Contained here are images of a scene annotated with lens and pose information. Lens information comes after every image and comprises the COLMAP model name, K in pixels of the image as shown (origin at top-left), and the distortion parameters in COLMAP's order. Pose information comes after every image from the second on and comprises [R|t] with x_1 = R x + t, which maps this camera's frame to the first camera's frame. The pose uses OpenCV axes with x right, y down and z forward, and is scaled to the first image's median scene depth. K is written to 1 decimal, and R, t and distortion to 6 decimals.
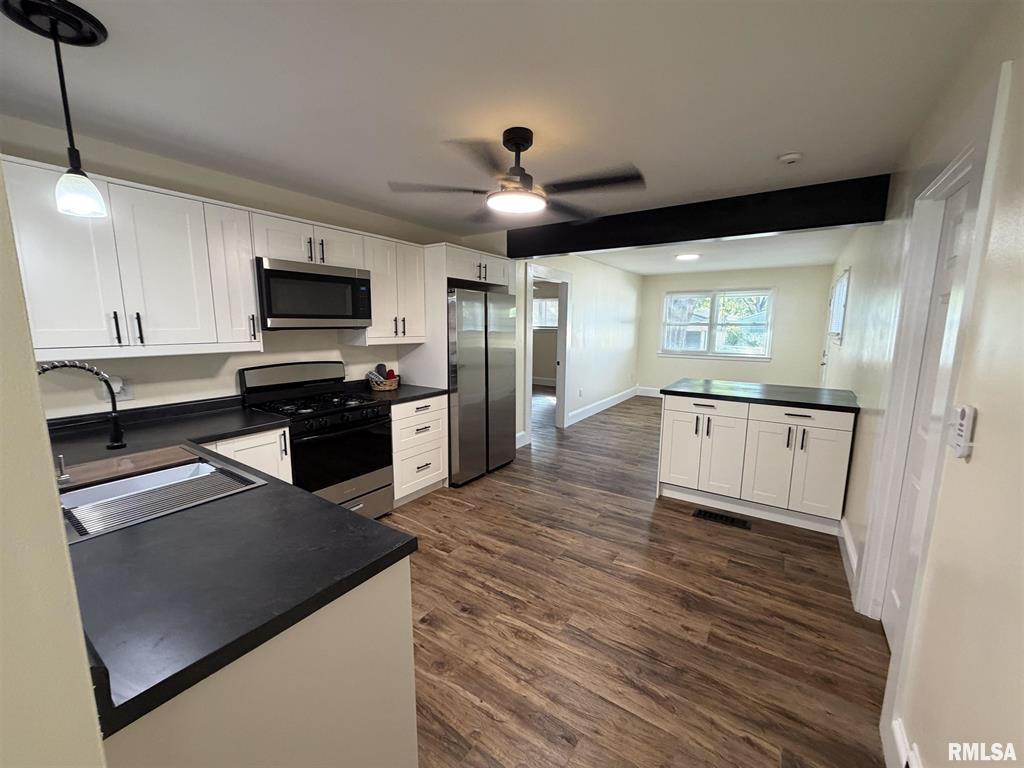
lens RADIAL K [[408.5, 0, 508.9], [0, 408.5, 386.6], [0, 0, 1]] dist [0.000818, 0.000482]
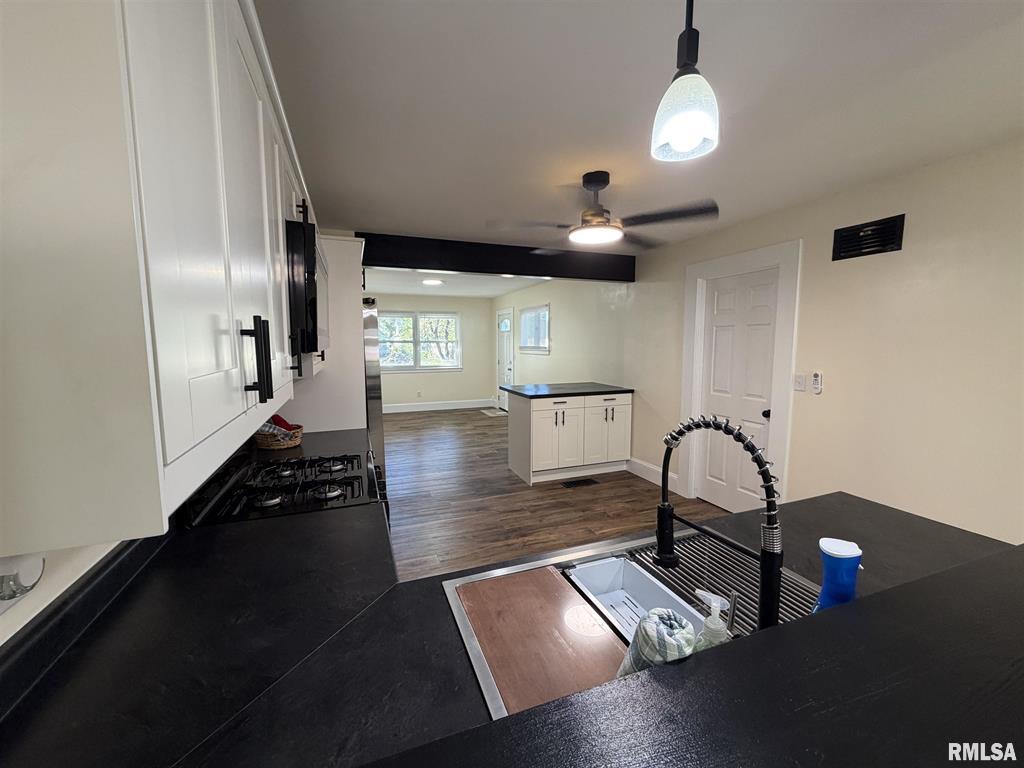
lens RADIAL K [[406.6, 0, 508.9], [0, 406.6, 382.8], [0, 0, 1]] dist [0.001864, 0.000055]
pose [[0.572417, -0.090470, 0.814956, -0.699551], [0.131958, 0.991104, 0.017338, -0.063161], [-0.809275, 0.097615, 0.579263, 0.377099]]
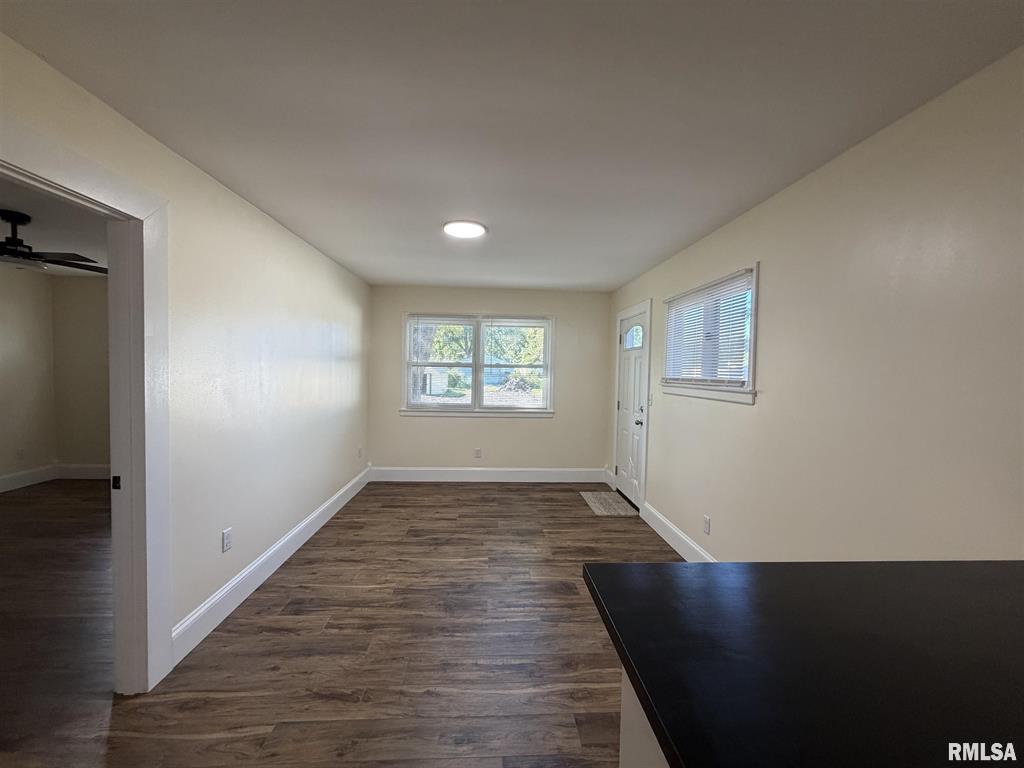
lens RADIAL K [[406.6, 0, 508.9], [0, 406.6, 382.8], [0, 0, 1]] dist [0.001864, 0.000055]
pose [[0.795927, -0.011982, 0.605274, 0.321774], [0.079809, 0.993155, -0.085287, -0.153494], [-0.600109, 0.116188, 0.791435, 1.083057]]
